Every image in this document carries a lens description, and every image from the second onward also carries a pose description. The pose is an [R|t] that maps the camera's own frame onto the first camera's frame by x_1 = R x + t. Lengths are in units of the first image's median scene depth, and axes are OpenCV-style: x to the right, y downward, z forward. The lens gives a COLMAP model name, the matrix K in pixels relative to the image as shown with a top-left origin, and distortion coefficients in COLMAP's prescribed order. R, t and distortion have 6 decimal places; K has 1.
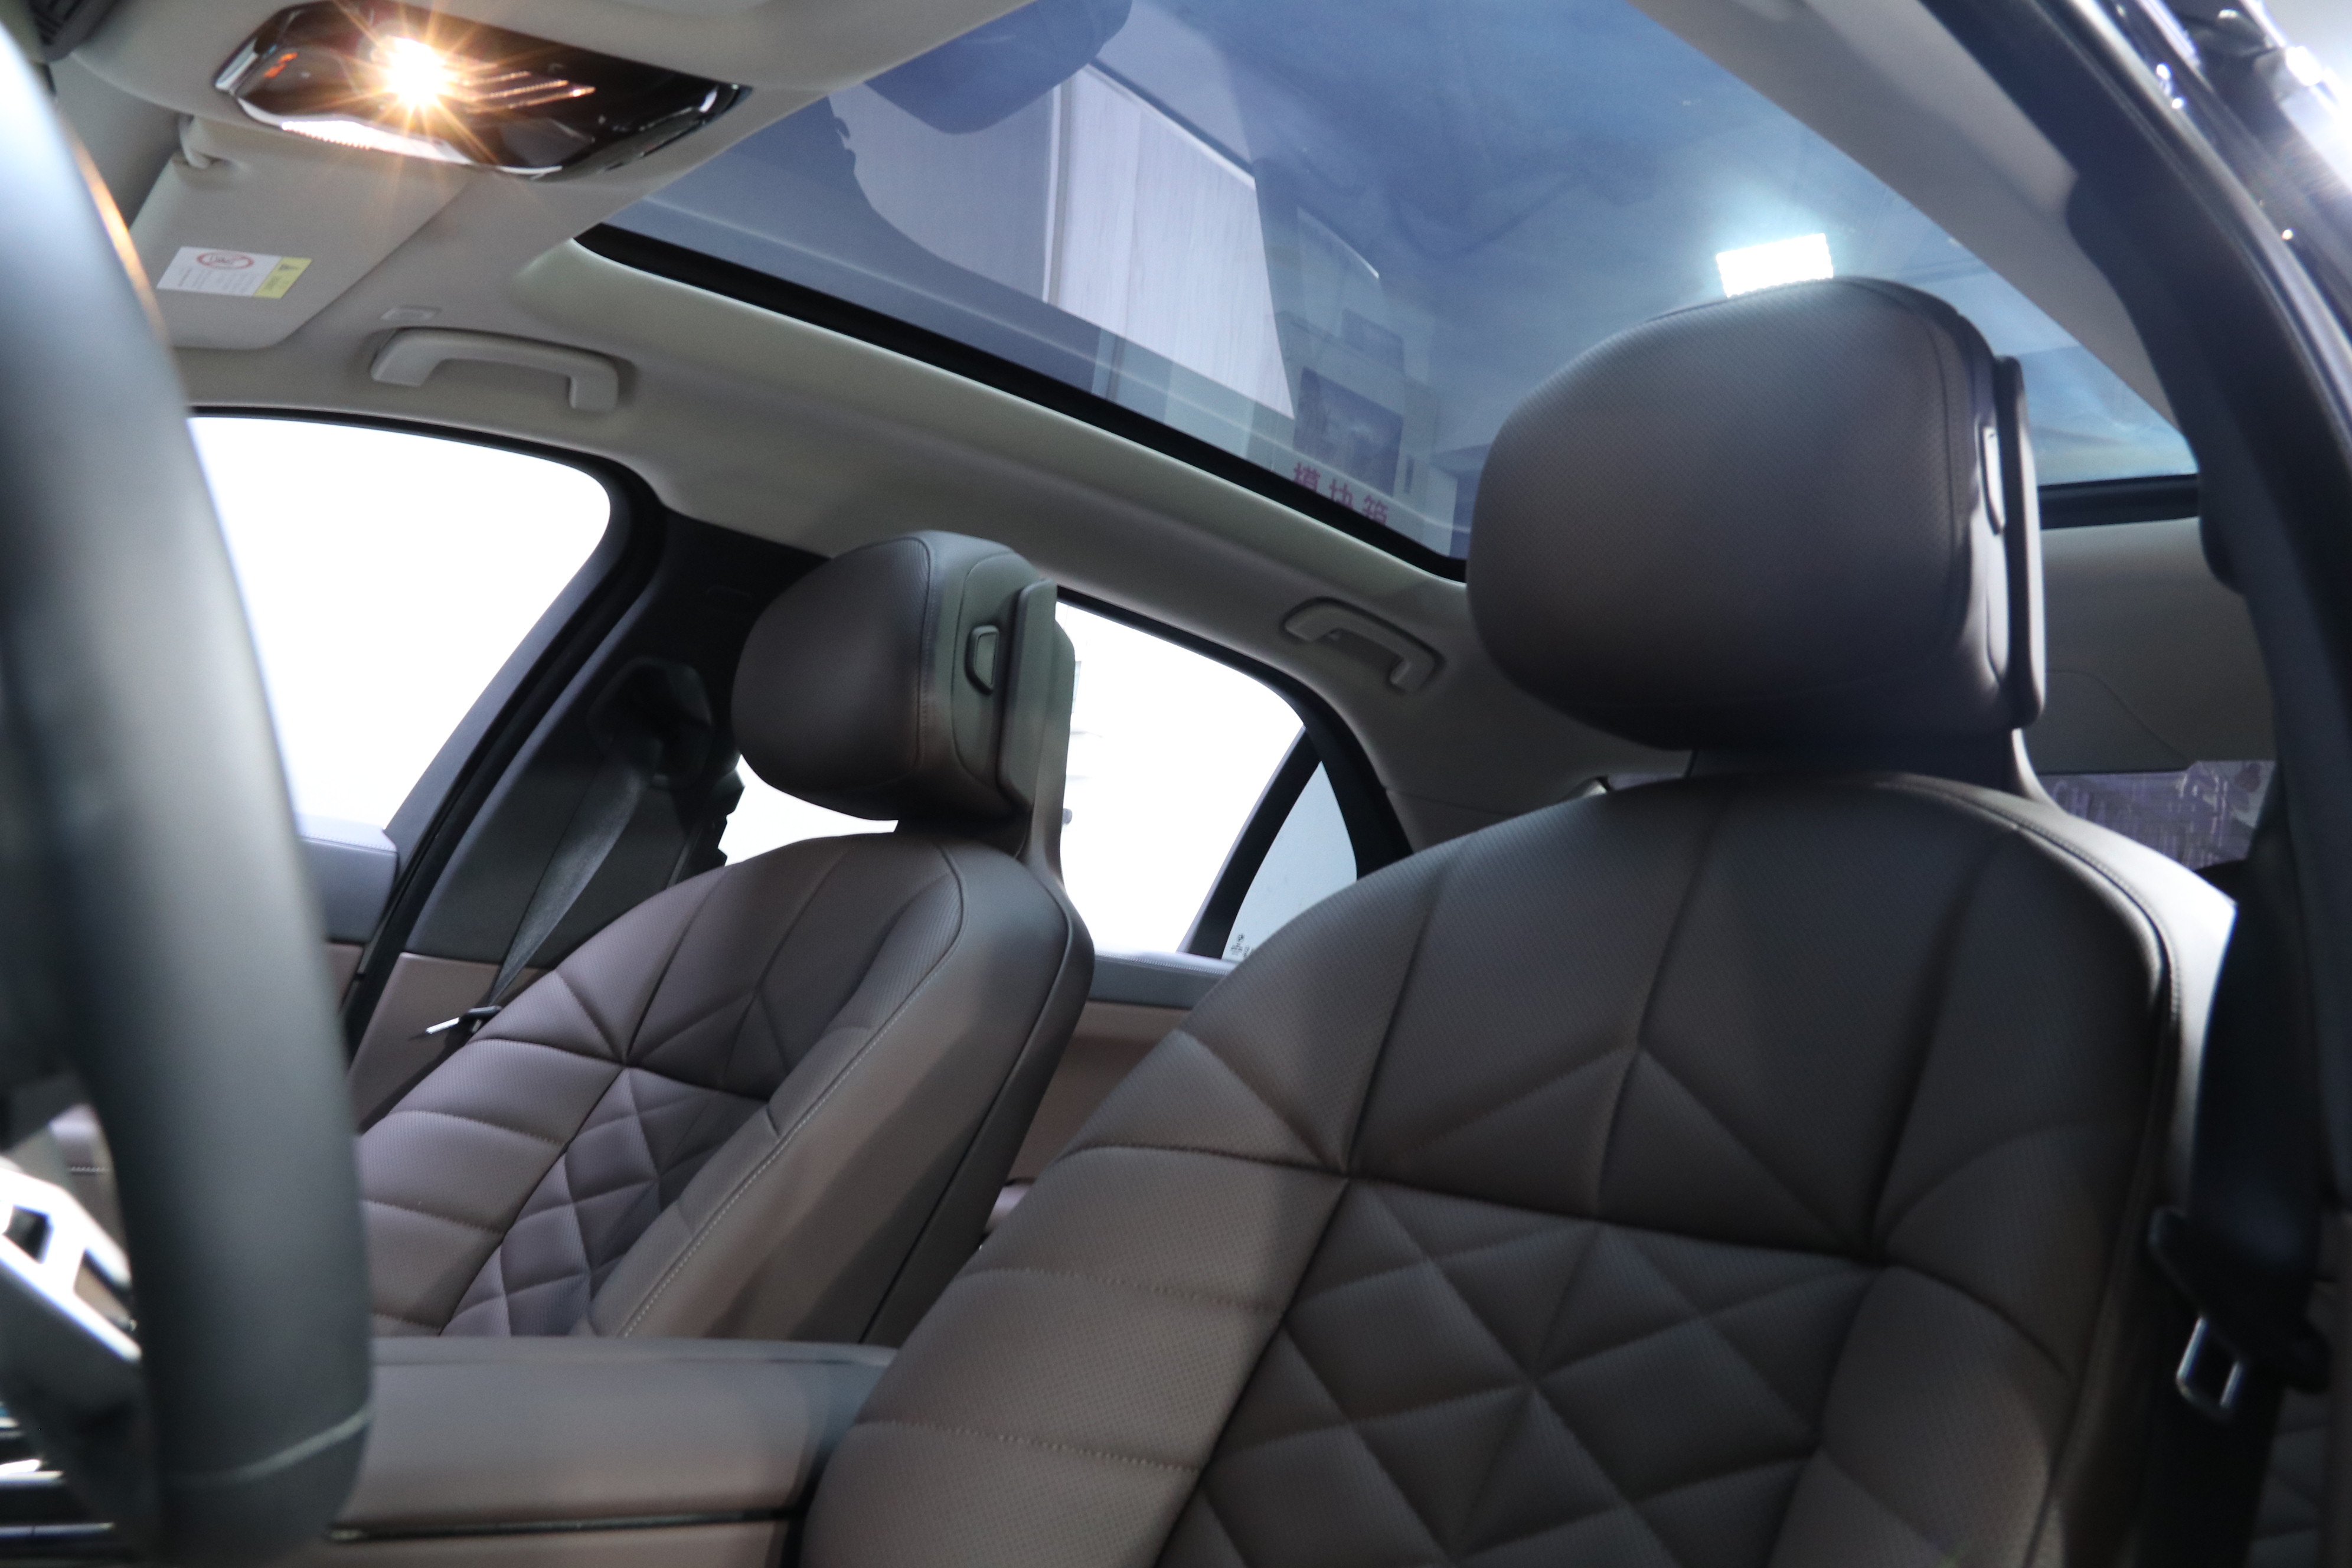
lens RADIAL K [[1939.4, 0, 1178.9], [0, 1939.4, 794.8], [0, 0, 1]] dist [-0.176850, 0.112338]
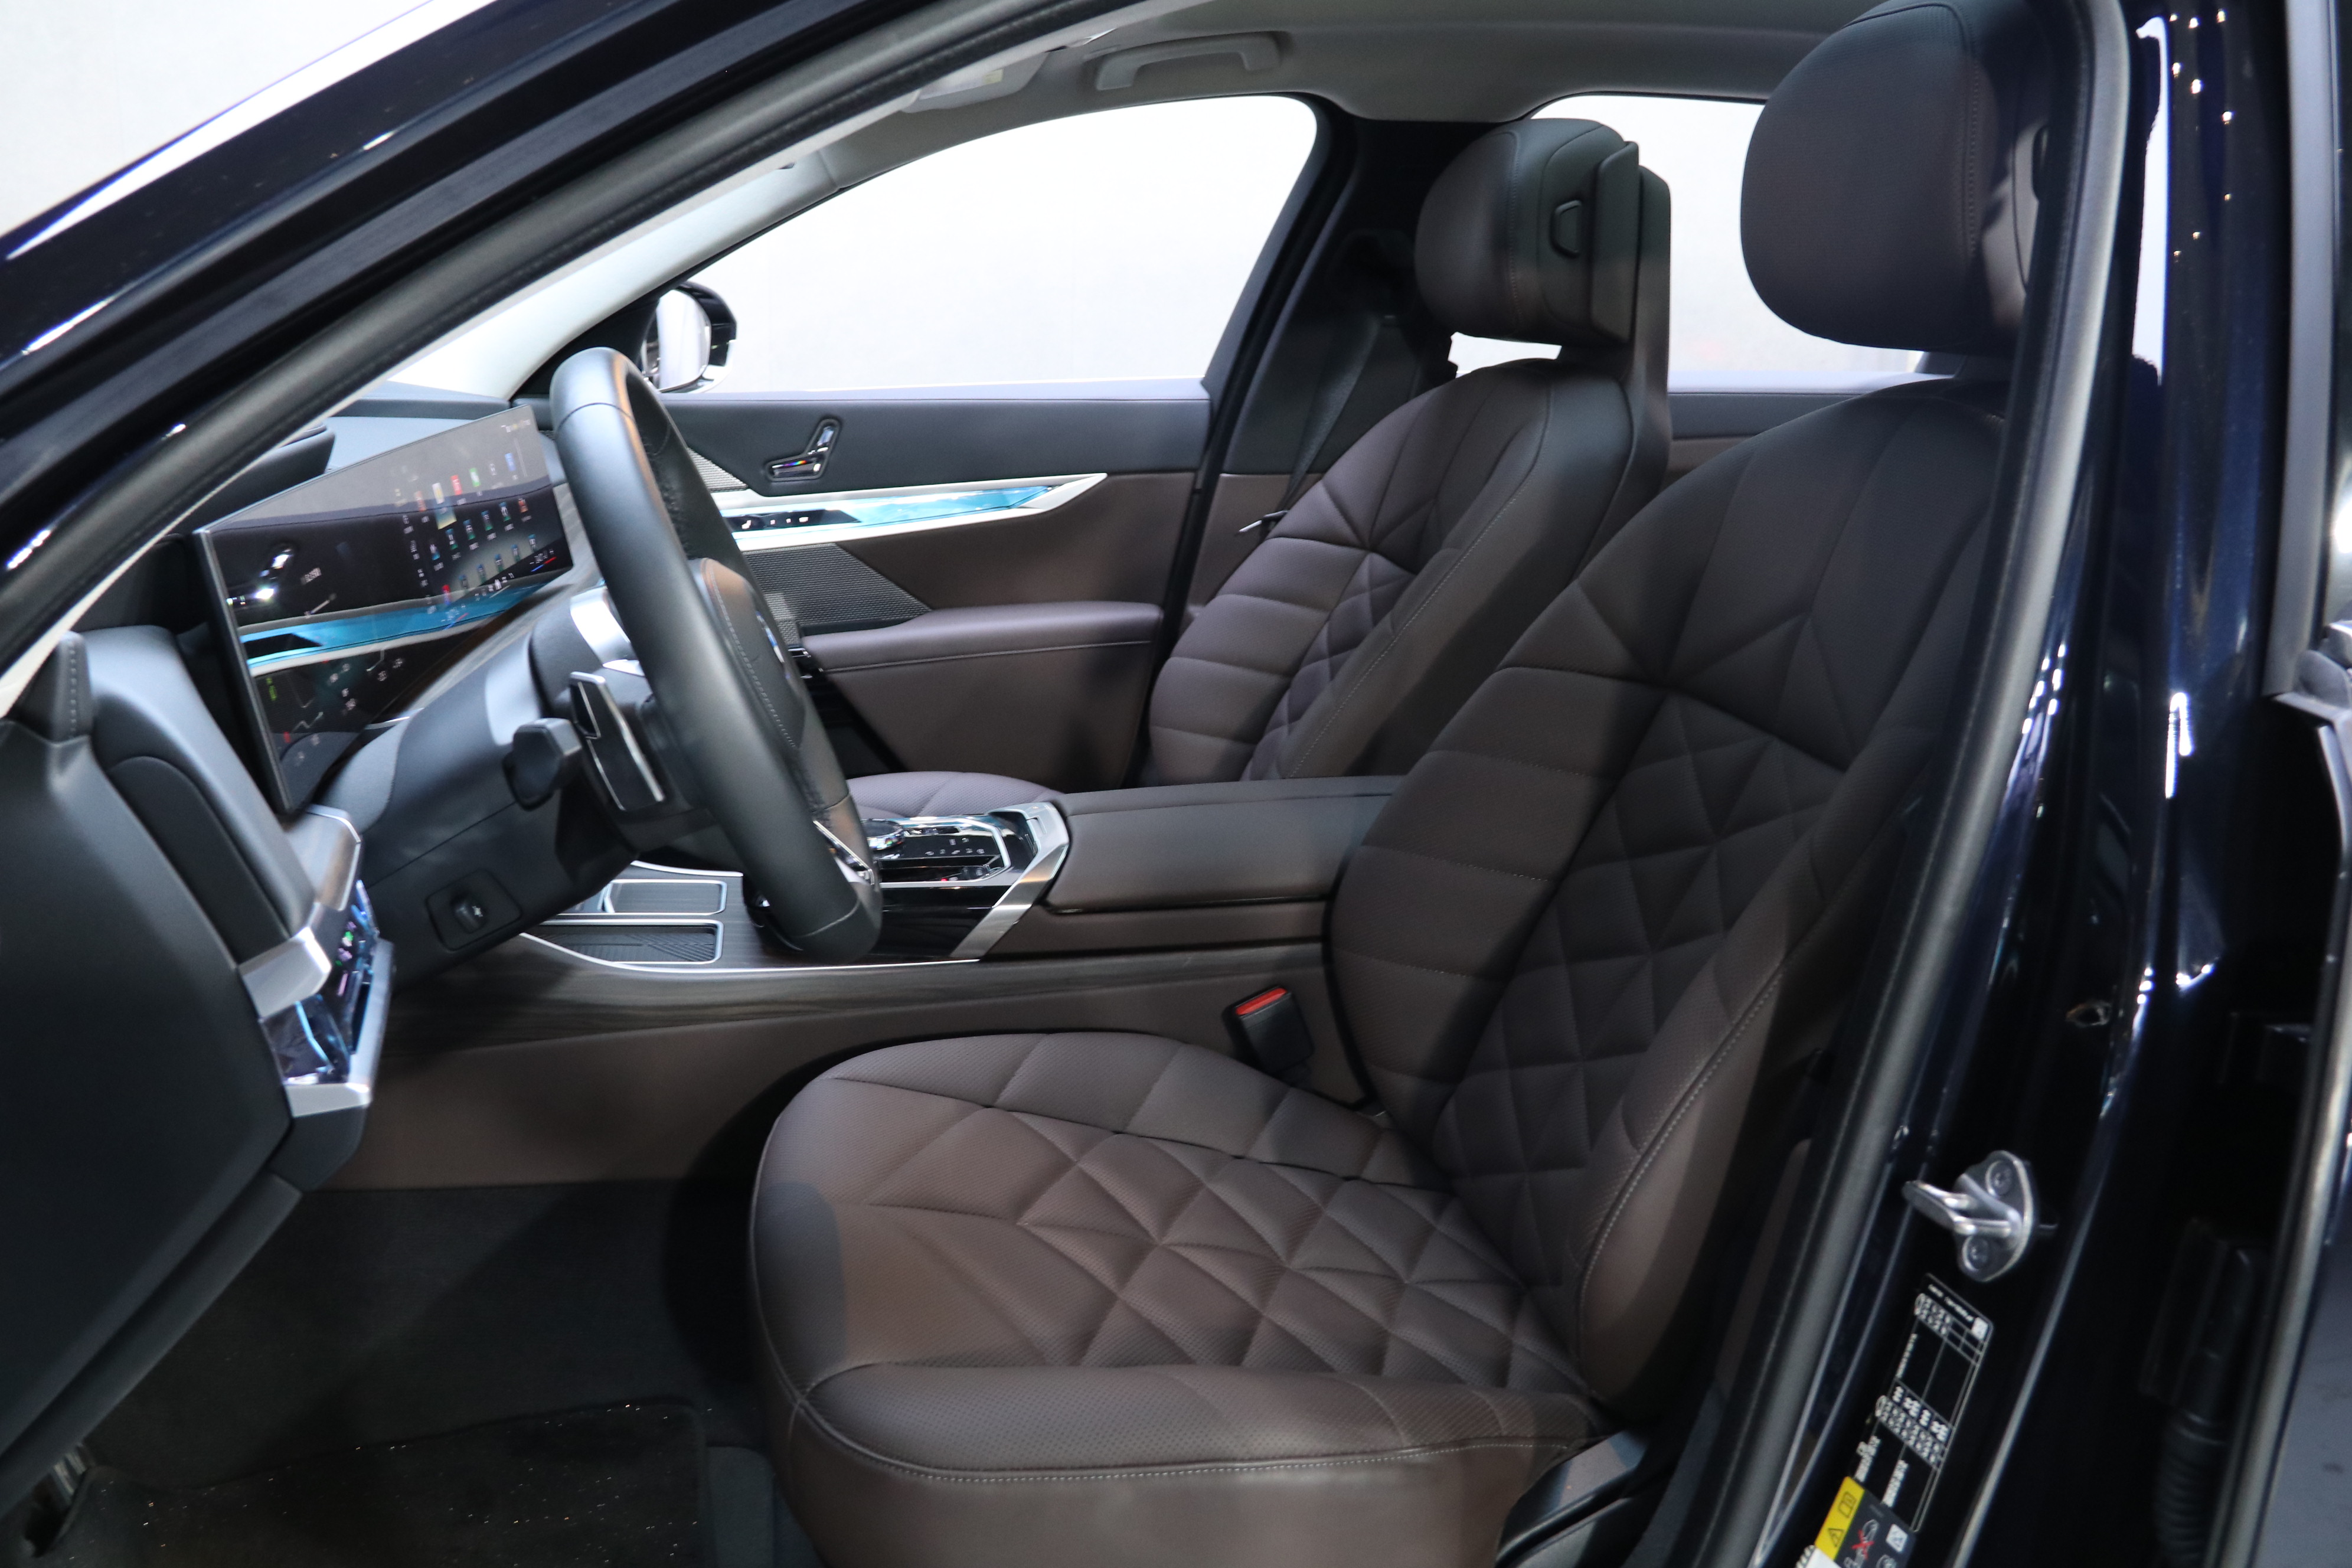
lens RADIAL K [[1939.4, 0, 1175.8], [0, 1939.4, 778.2], [0, 0, 1]] dist [-0.176850, 0.112338]
pose [[0.842118, 0.019937, -0.538924, 0.339174], [0.168404, 0.939623, 0.297907, -0.138836], [0.512325, -0.341630, 0.787916, -0.212864]]
